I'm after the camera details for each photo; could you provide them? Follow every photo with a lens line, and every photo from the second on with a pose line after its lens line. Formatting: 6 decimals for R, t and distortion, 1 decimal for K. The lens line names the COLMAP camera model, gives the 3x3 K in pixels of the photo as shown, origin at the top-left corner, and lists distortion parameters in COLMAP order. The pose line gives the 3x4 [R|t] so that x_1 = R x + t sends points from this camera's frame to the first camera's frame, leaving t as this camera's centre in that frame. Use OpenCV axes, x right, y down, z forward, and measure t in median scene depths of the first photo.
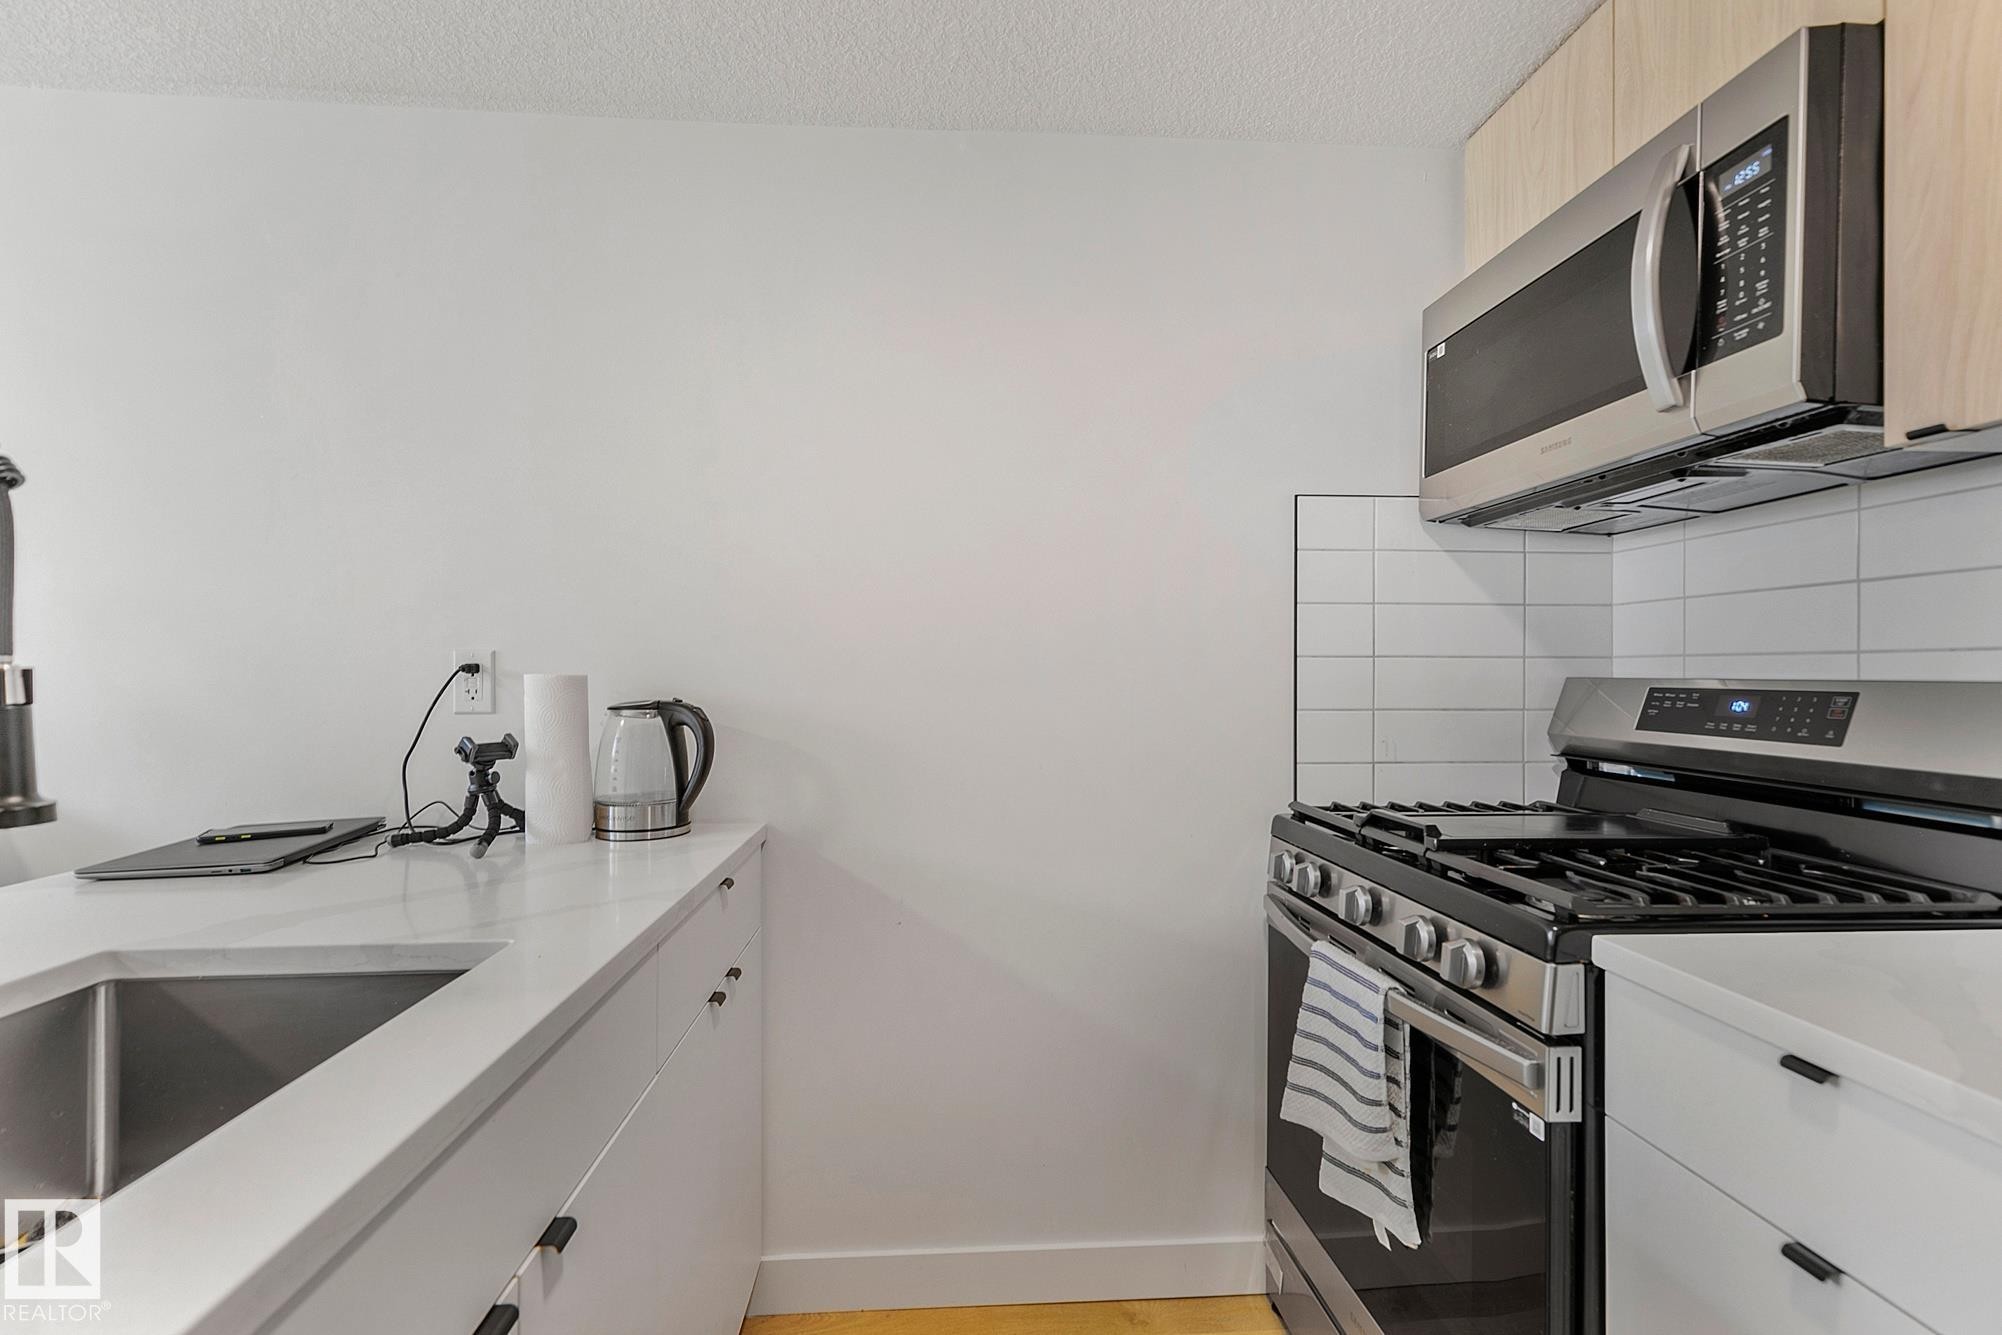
lens RADIAL K [[899.9, 0, 1001.0], [0, 899.9, 667.5], [0, 0, 1]] dist [0.006407, 0.000844]
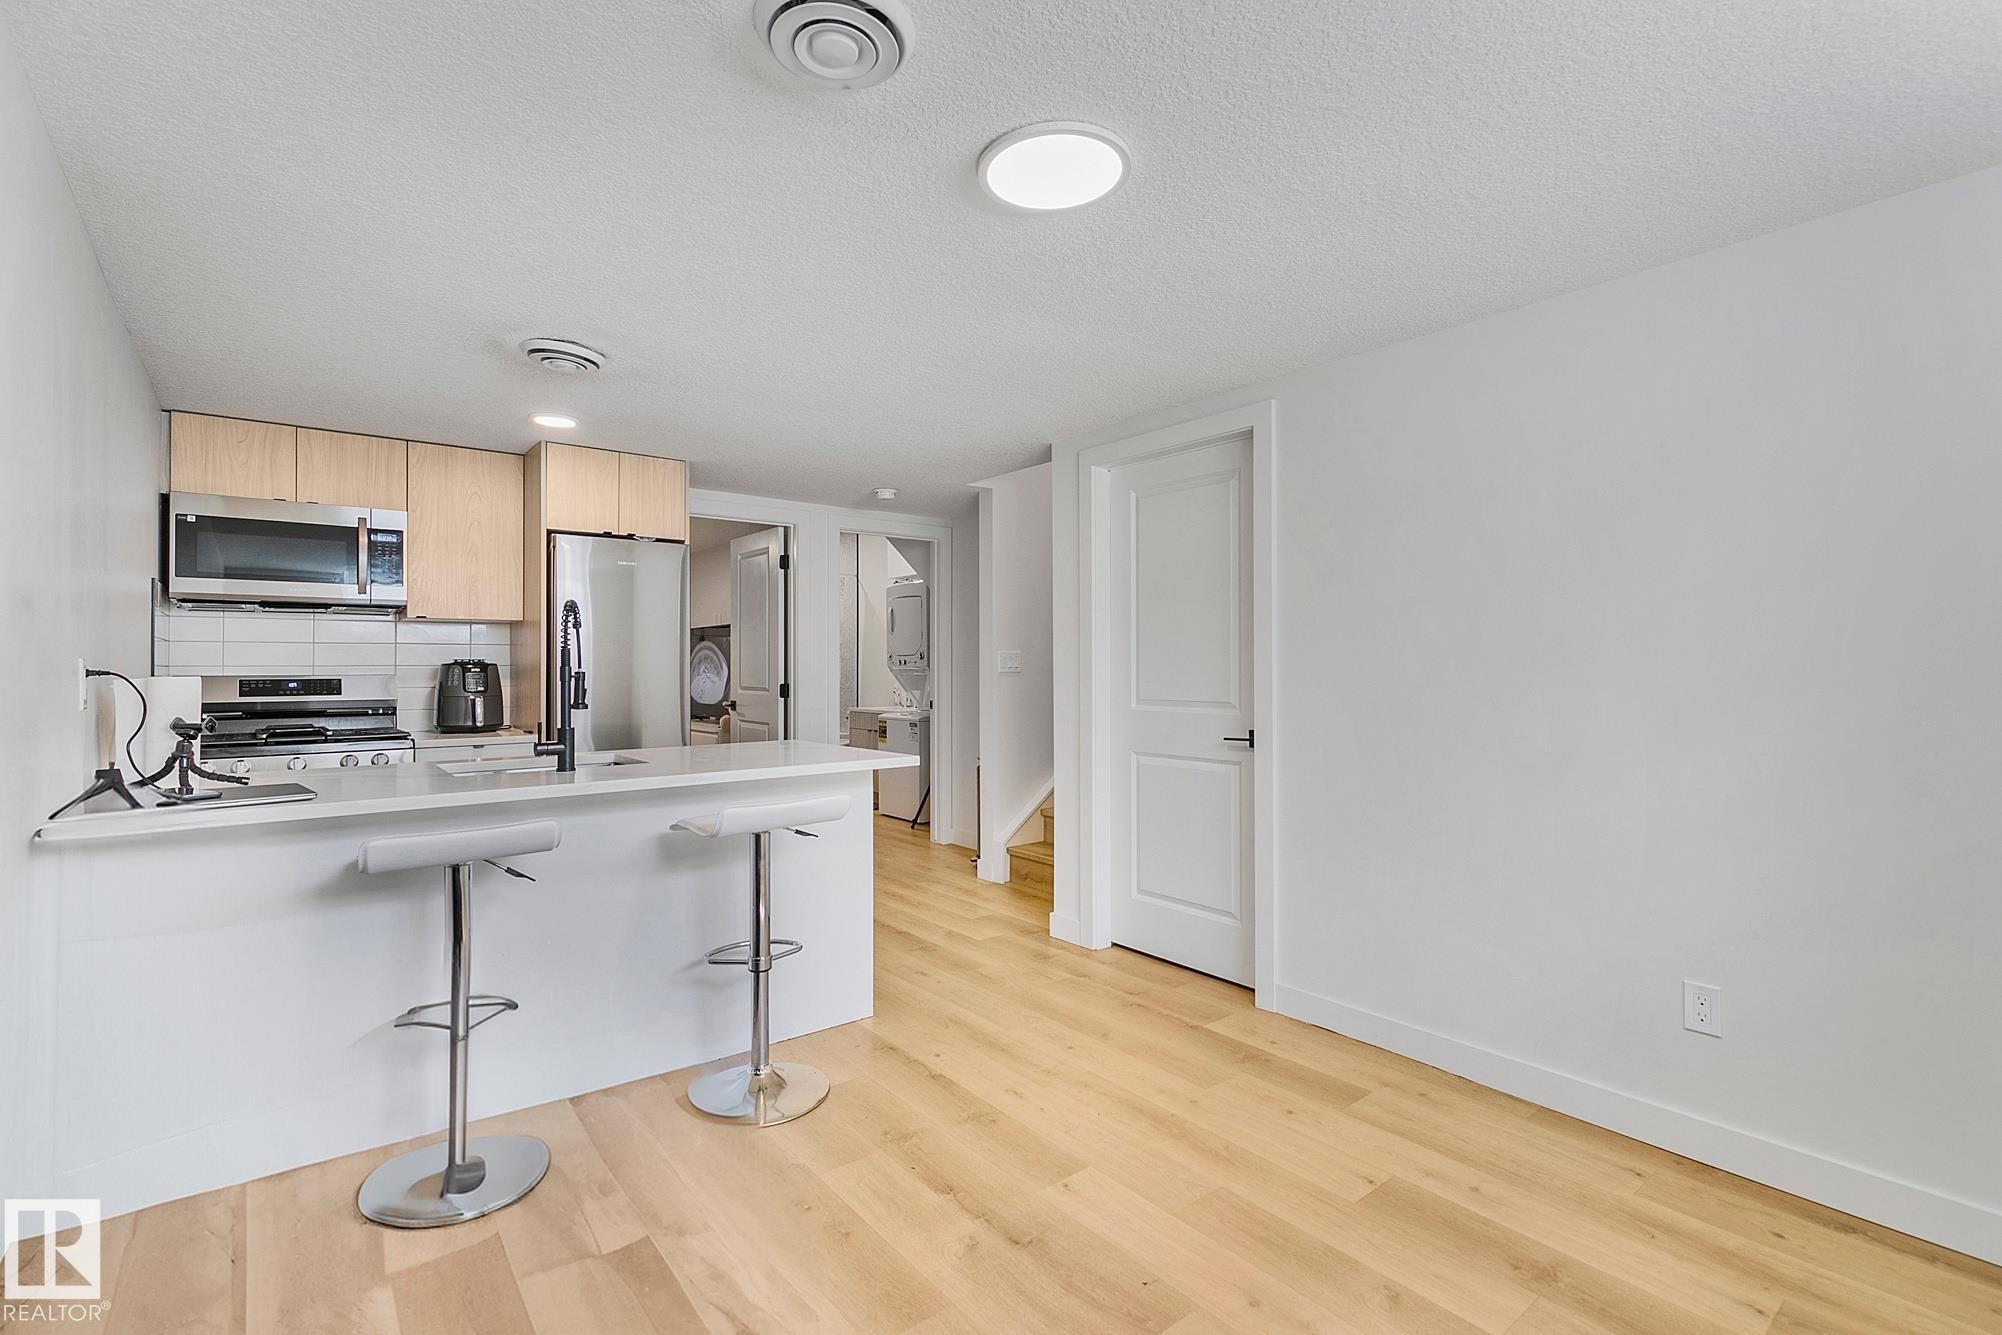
lens RADIAL K [[899.9, 0, 1001.0], [0, 899.9, 667.5], [0, 0, 1]] dist [0.006407, 0.000844]
pose [[-0.555063, -0.002796, 0.831803, -2.899077], [-0.005667, 0.999984, -0.000420, -0.024293], [-0.831789, -0.004947, -0.555070, 0.774202]]
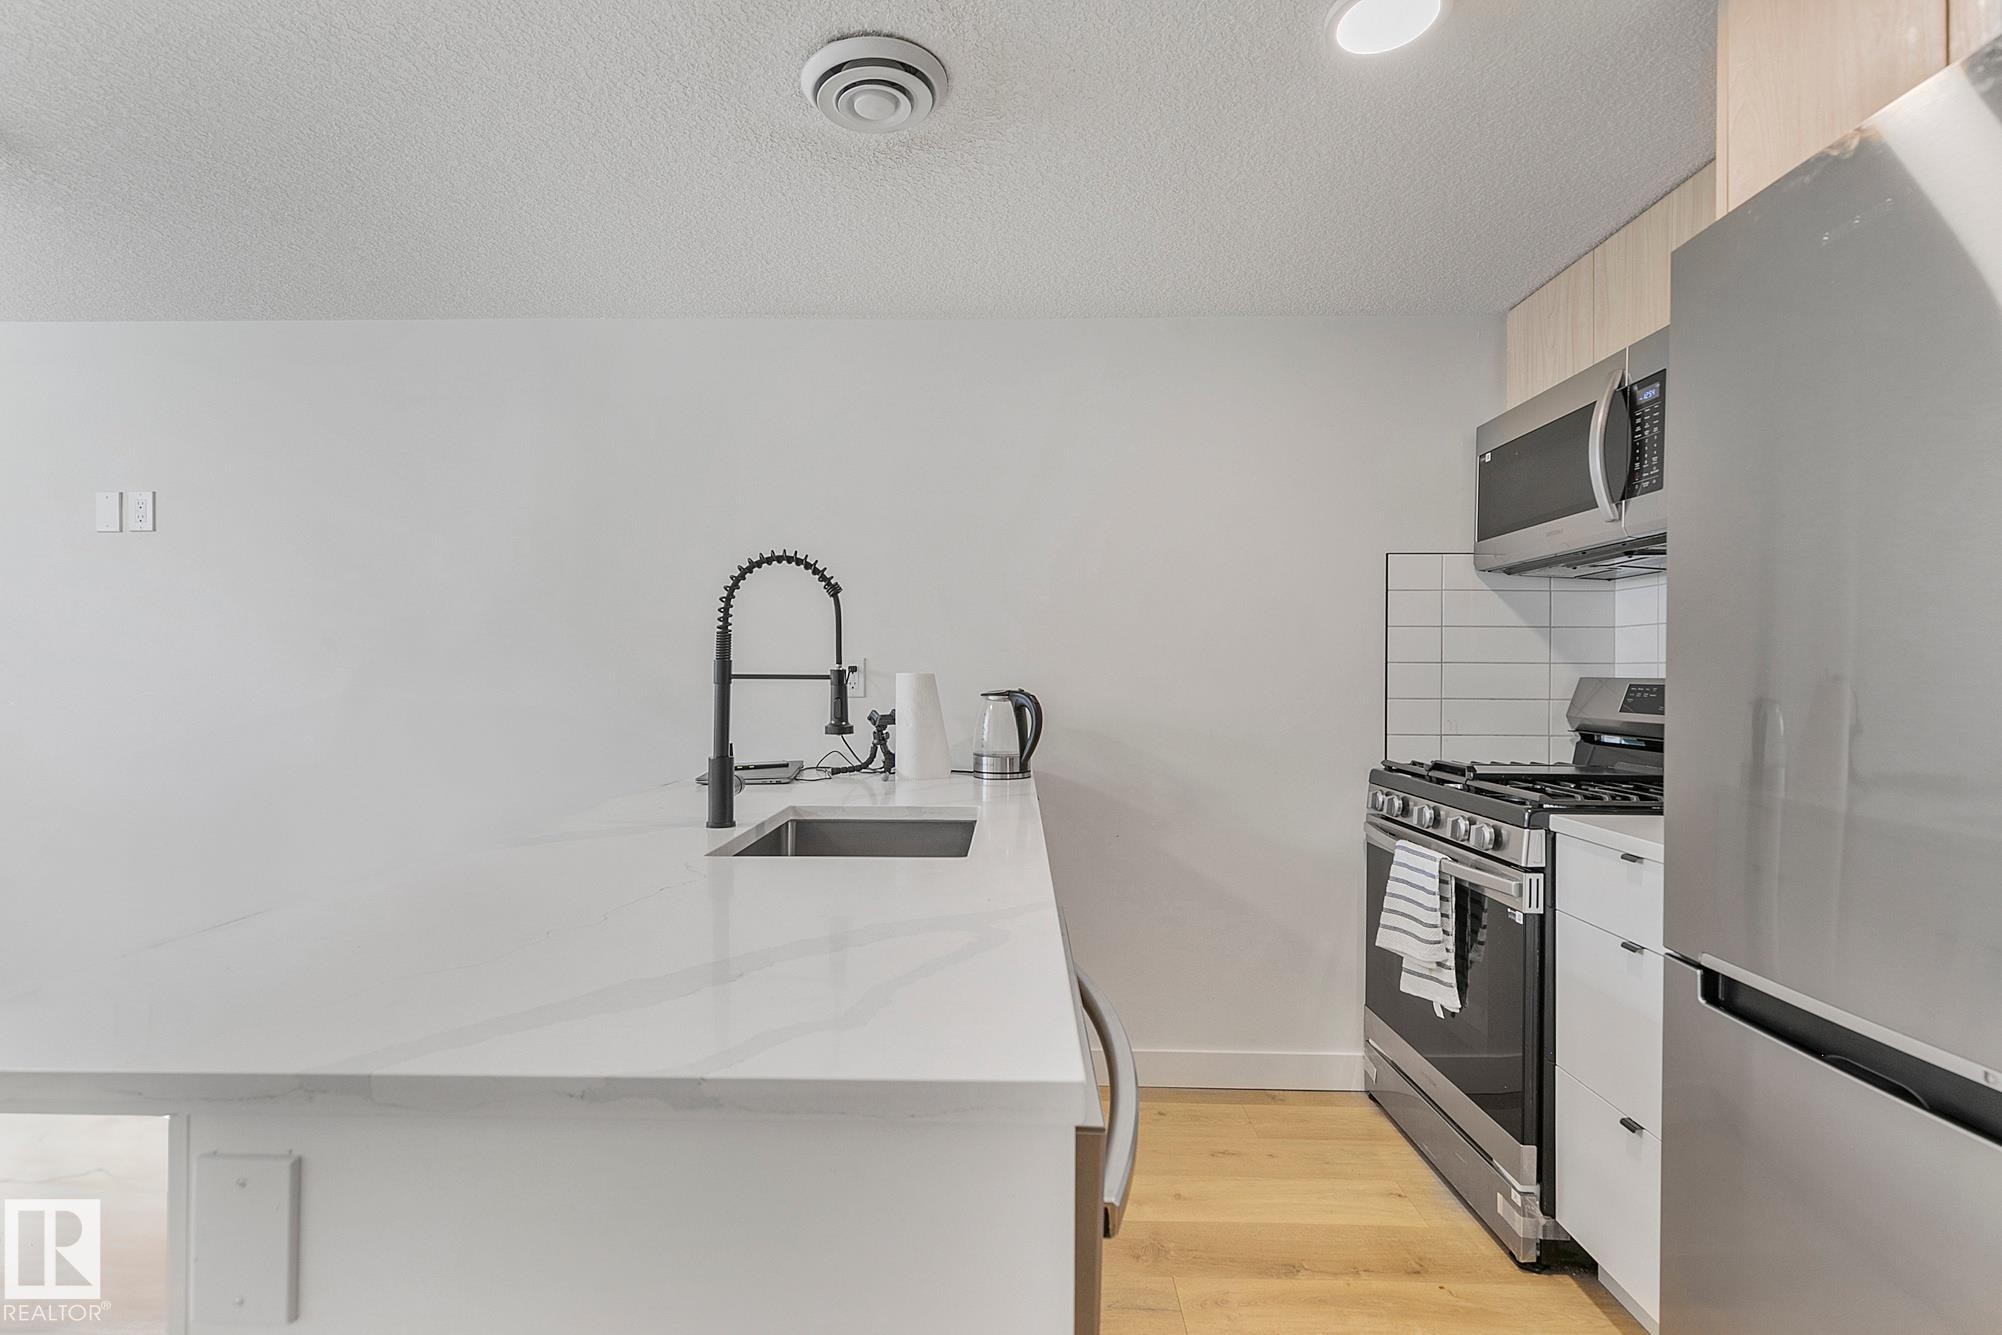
lens RADIAL K [[895.0, 0, 1001.0], [0, 895.0, 667.5], [0, 0, 1]] dist [0.009610, 0.000083]
pose [[0.995827, 0.002675, -0.091222, -0.224829], [-0.002707, 0.999996, -0.000219, -0.003005], [0.091221, 0.000465, 0.995831, -0.698376]]
